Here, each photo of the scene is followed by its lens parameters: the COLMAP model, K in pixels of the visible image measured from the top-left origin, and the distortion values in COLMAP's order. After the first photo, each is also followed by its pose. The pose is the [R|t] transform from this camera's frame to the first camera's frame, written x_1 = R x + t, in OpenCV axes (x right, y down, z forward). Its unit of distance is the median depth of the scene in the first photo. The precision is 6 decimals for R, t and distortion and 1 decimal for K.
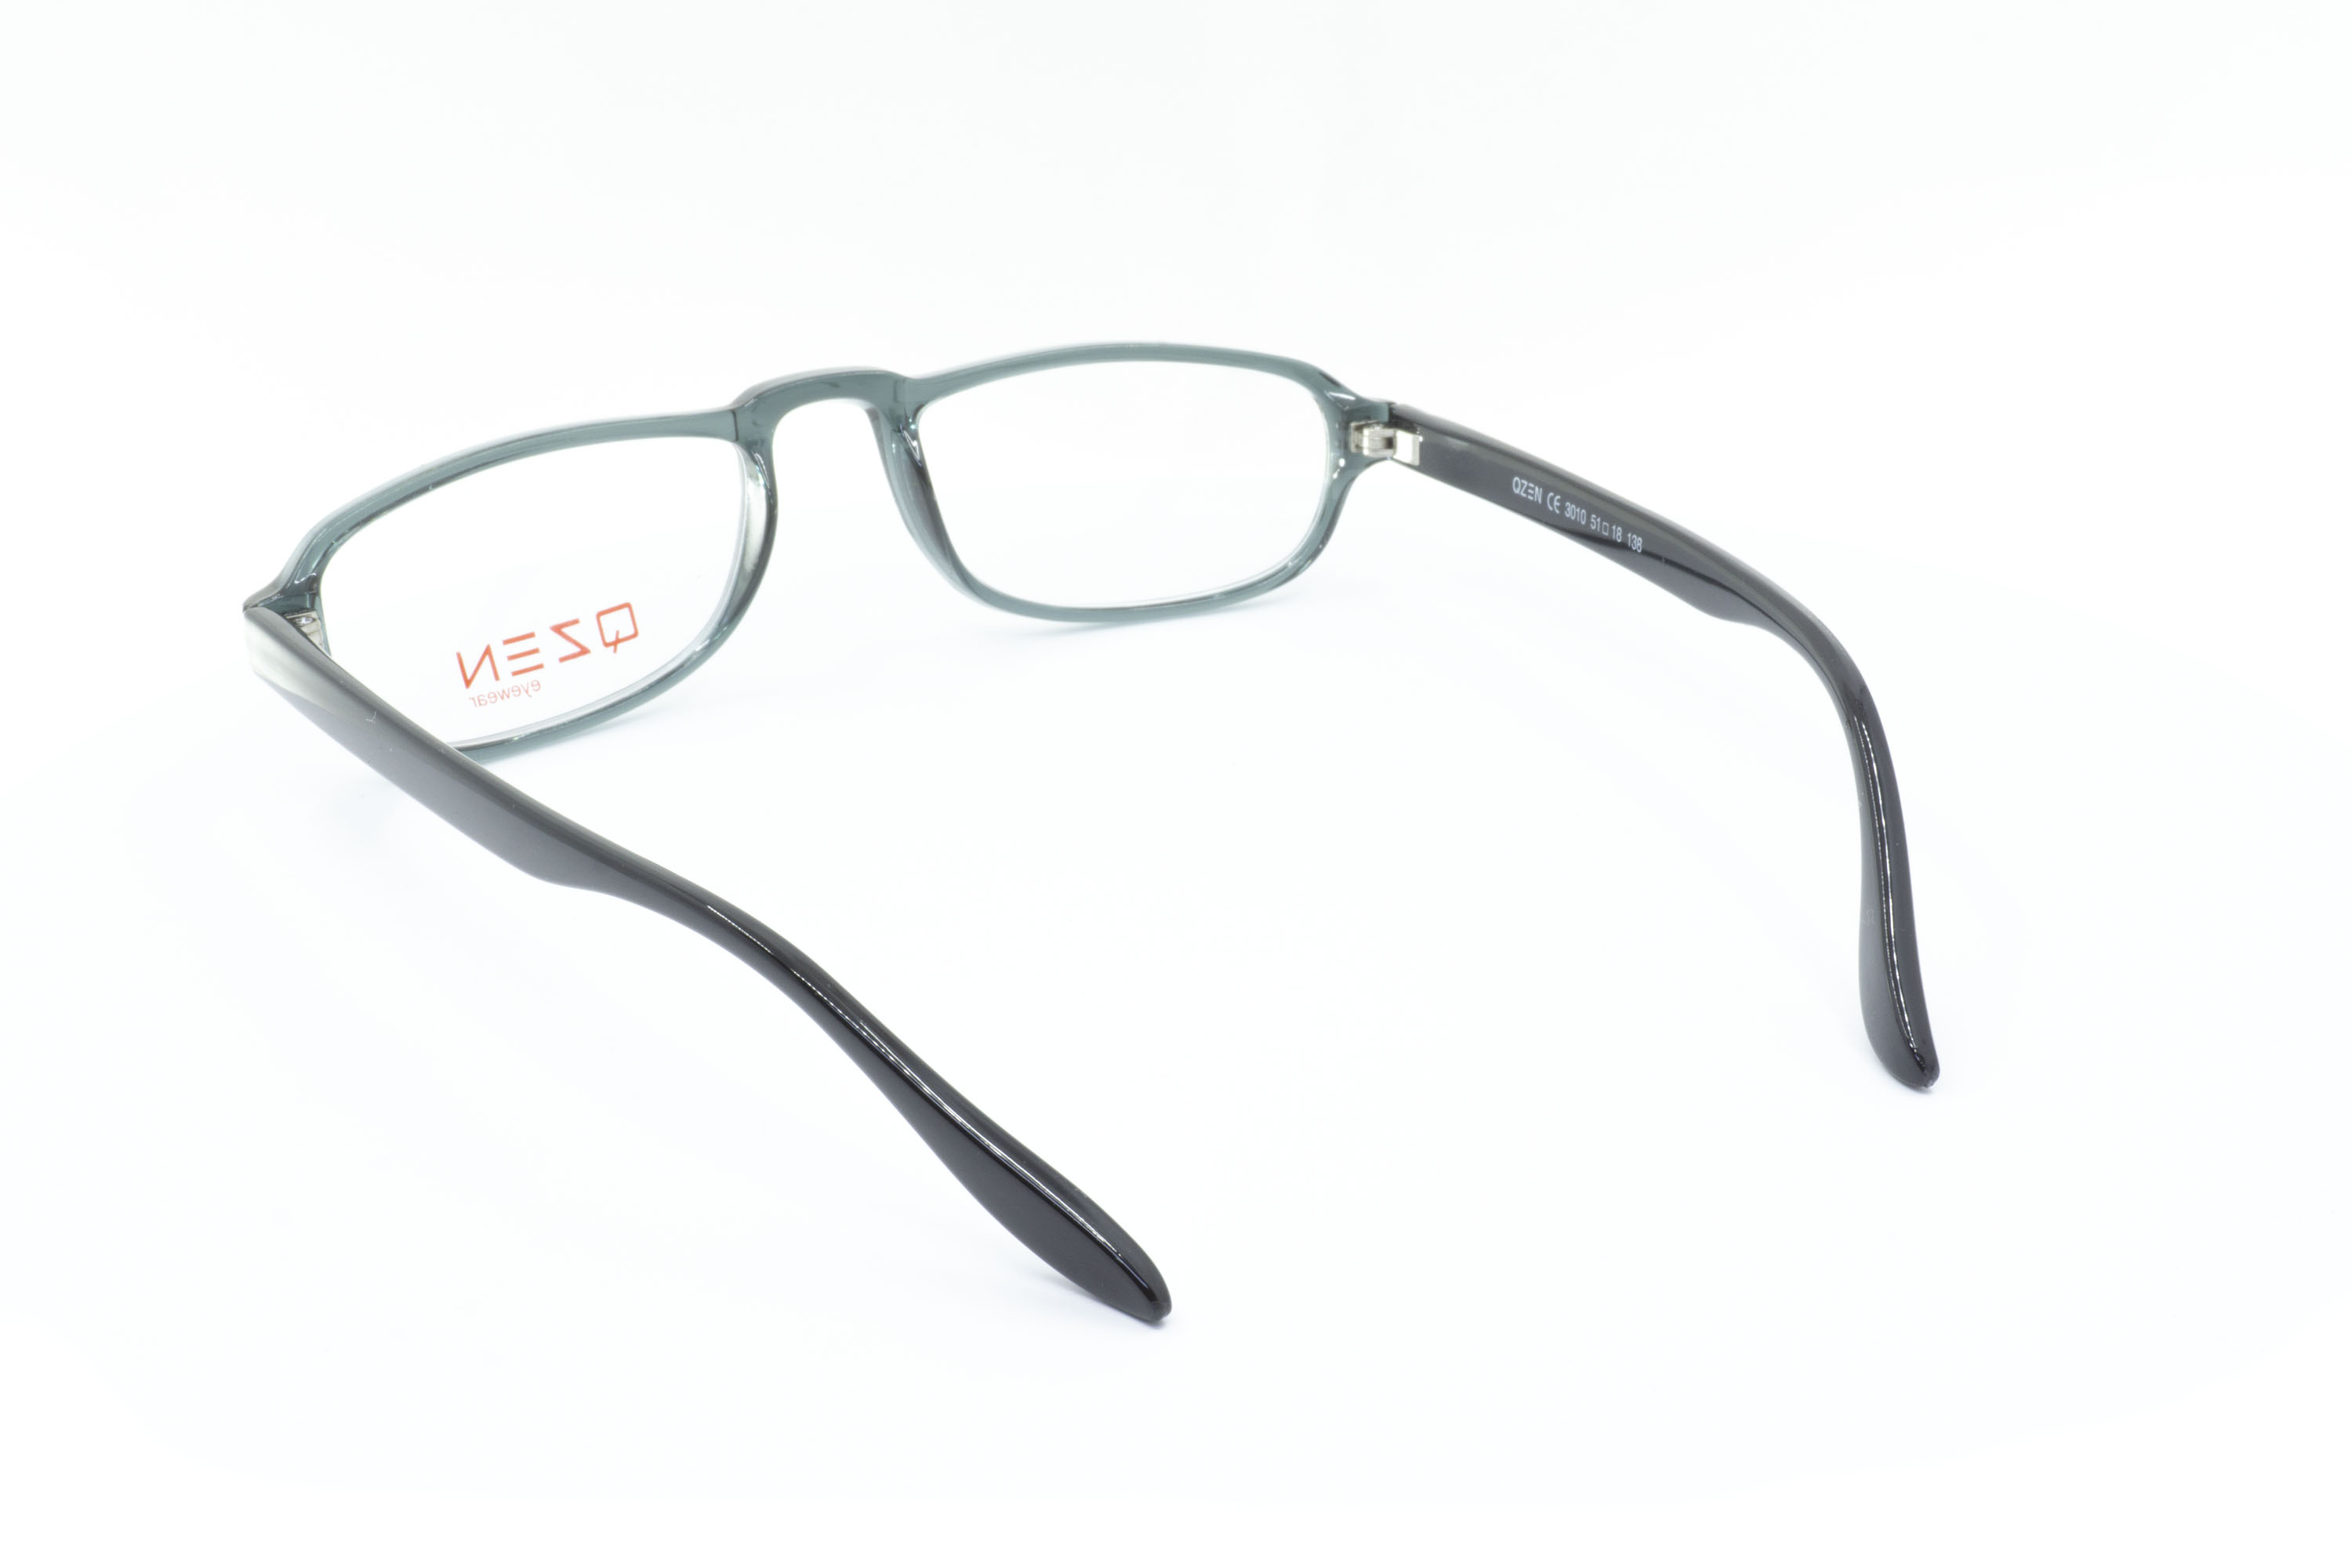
lens RADIAL K [[3194.0, 0, 1176.0], [0, 3194.0, 784.0], [0, 0, 1]] dist [-0.025717, -0.016039]
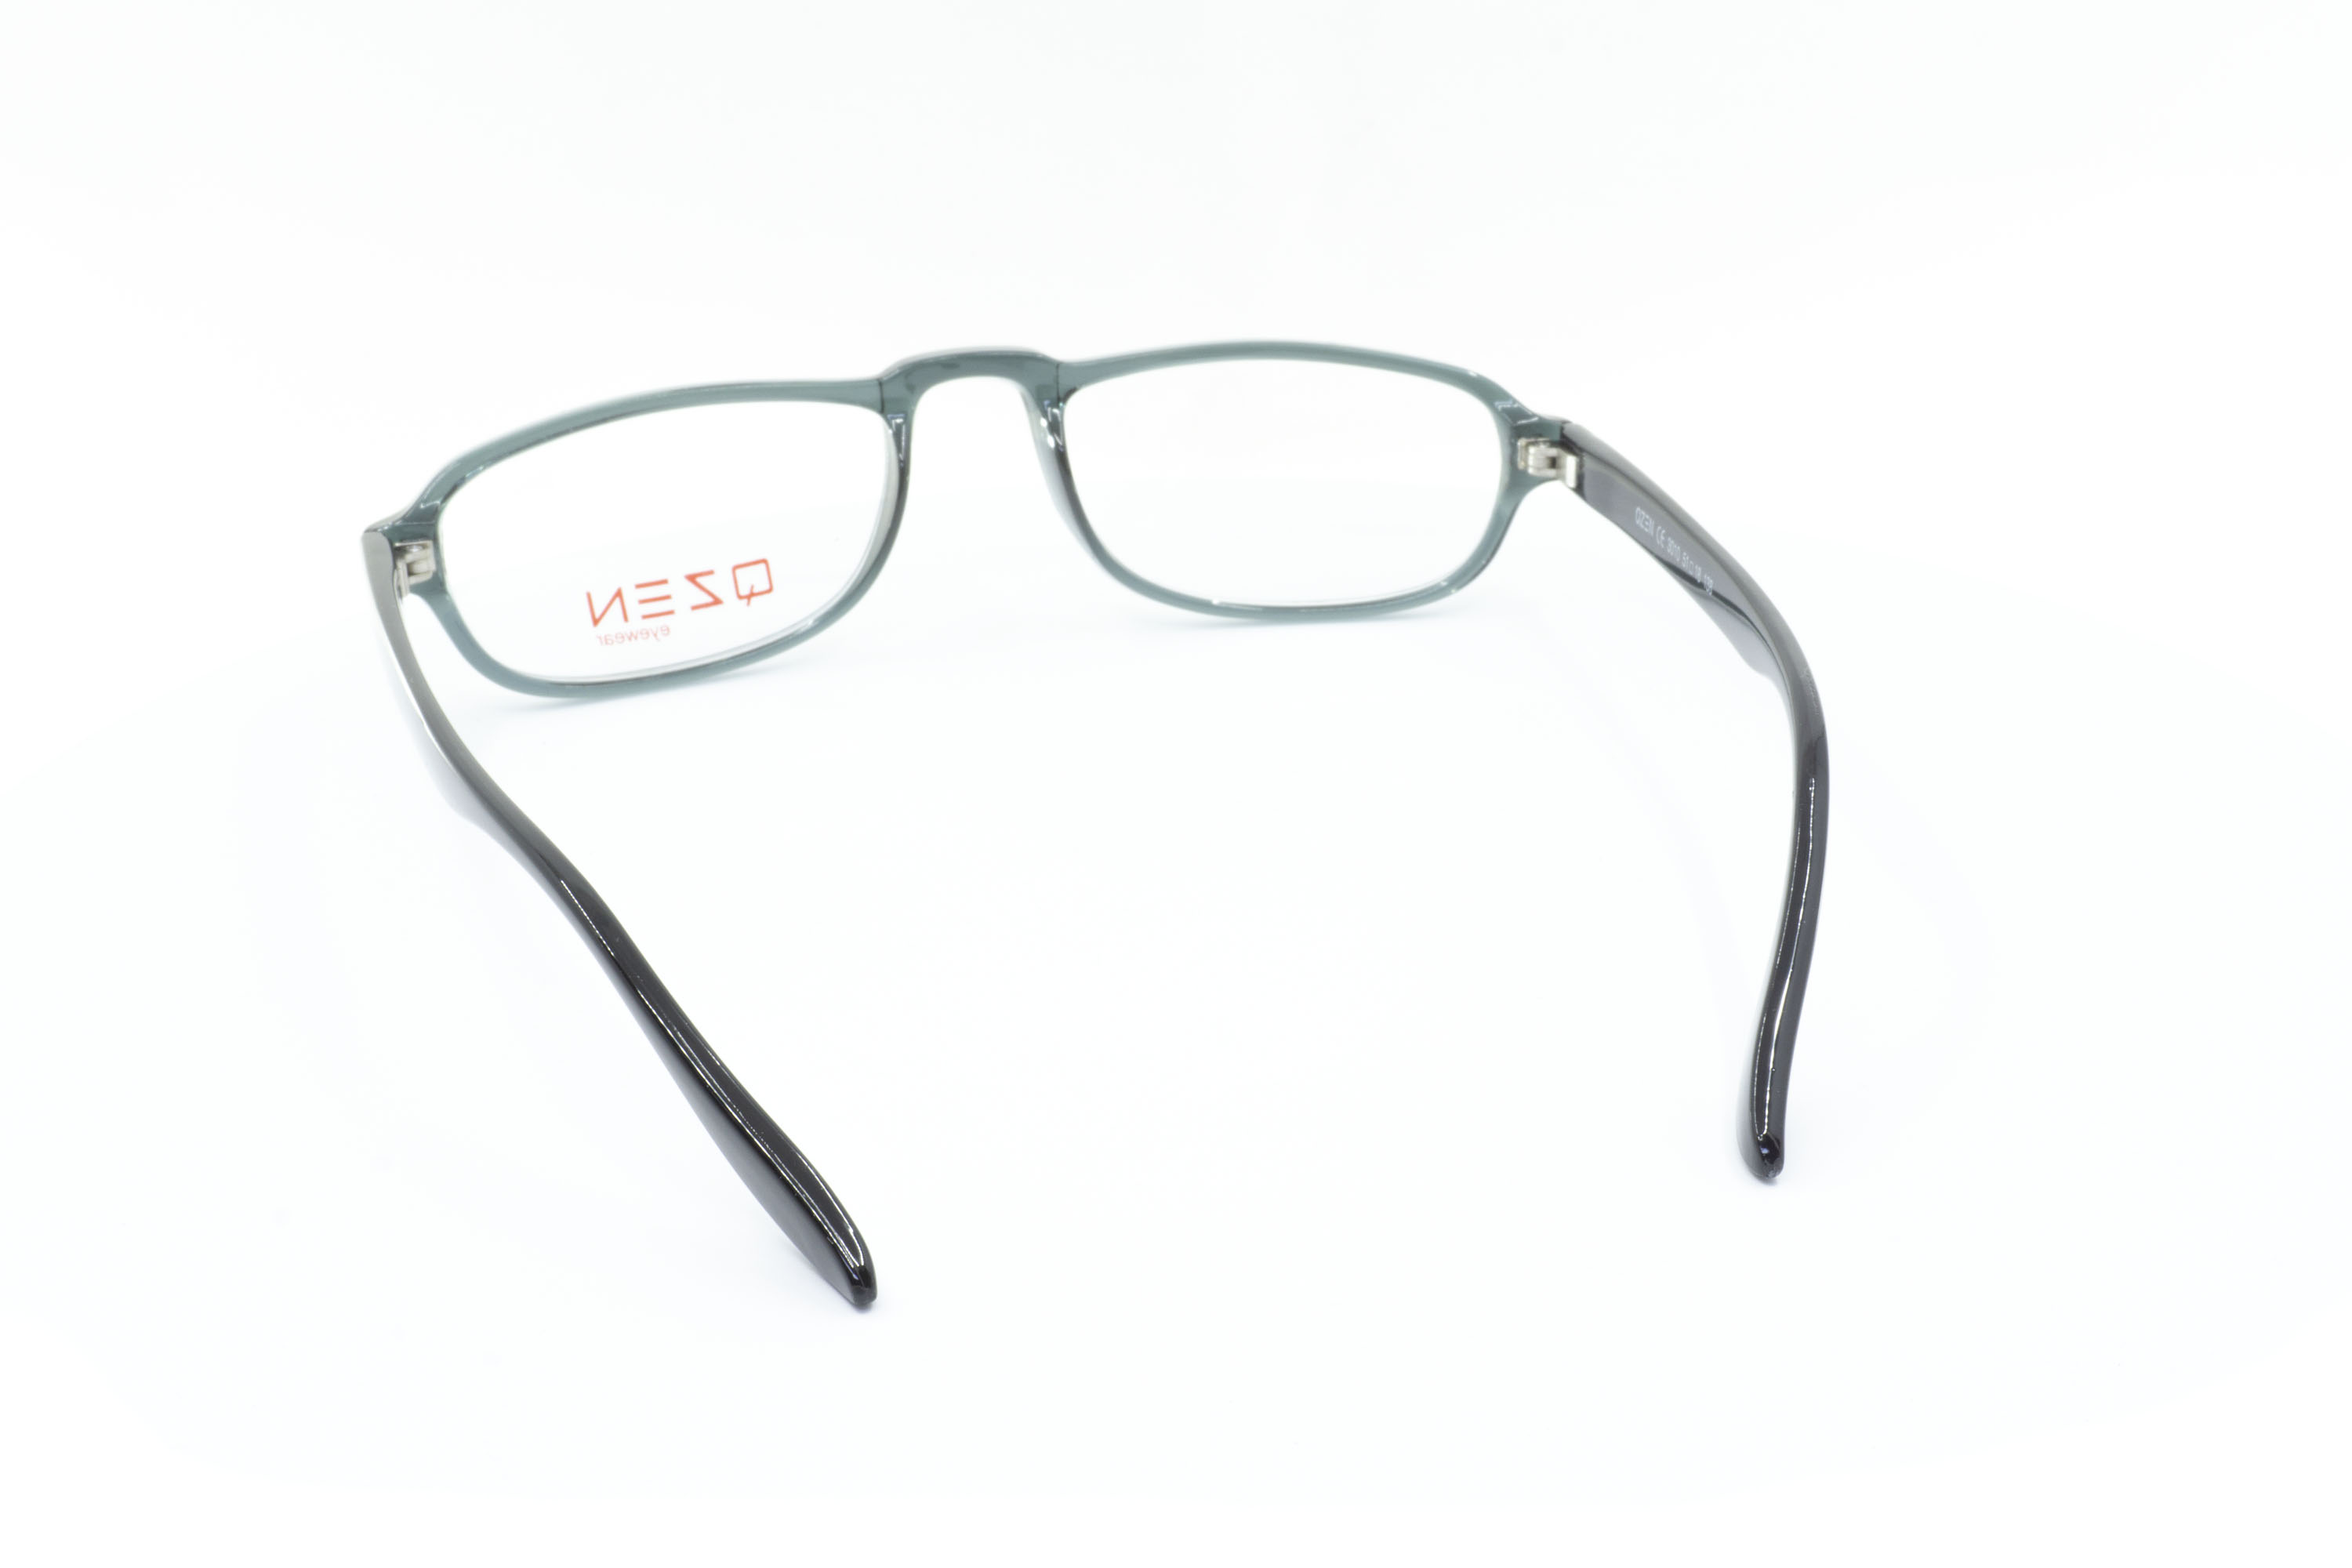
lens RADIAL K [[3194.0, 0, 1176.0], [0, 3194.0, 784.0], [0, 0, 1]] dist [-0.025717, -0.016039]
pose [[0.968007, 0.101286, -0.229574, 0.201428], [-0.100056, 0.994836, 0.017021, -0.015318], [0.230113, 0.006493, 0.973142, 0.028361]]
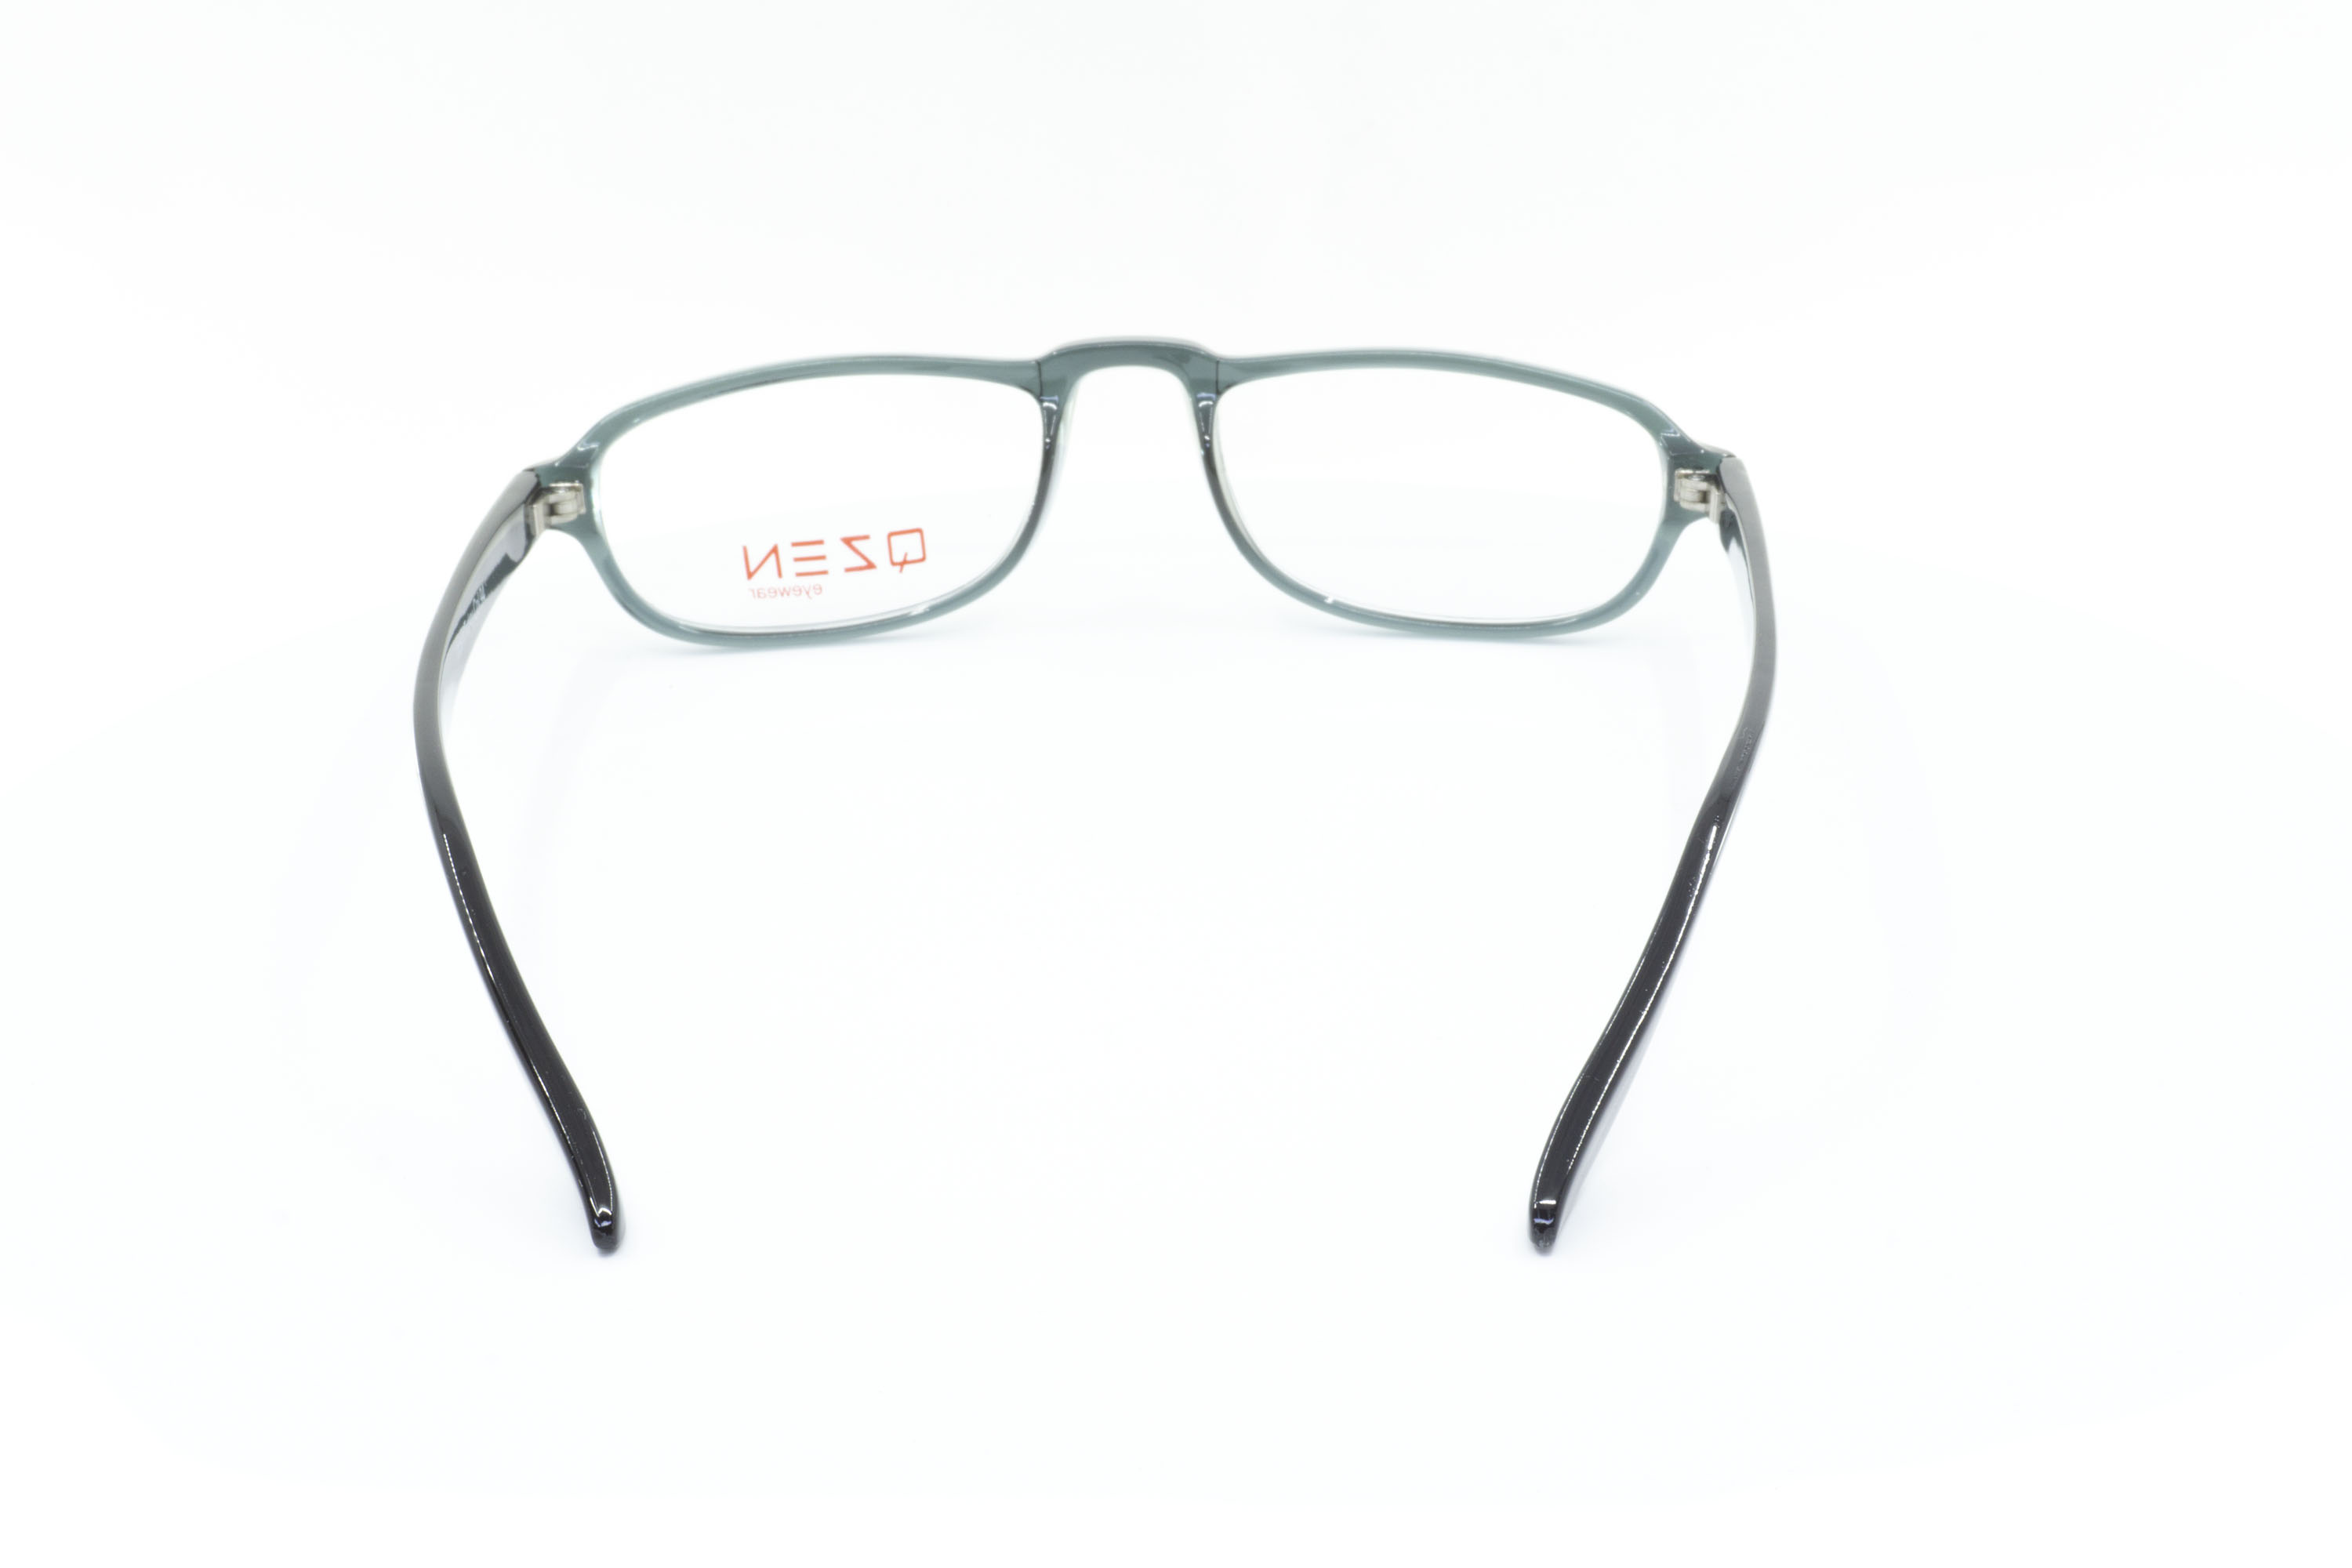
lens RADIAL K [[3194.0, 0, 1176.0], [0, 3194.0, 784.0], [0, 0, 1]] dist [-0.025717, -0.016039]
pose [[0.856843, 0.201057, -0.474759, 0.421144], [-0.192814, 0.978973, 0.066597, -0.060875], [0.478166, 0.034477, 0.877592, 0.116631]]
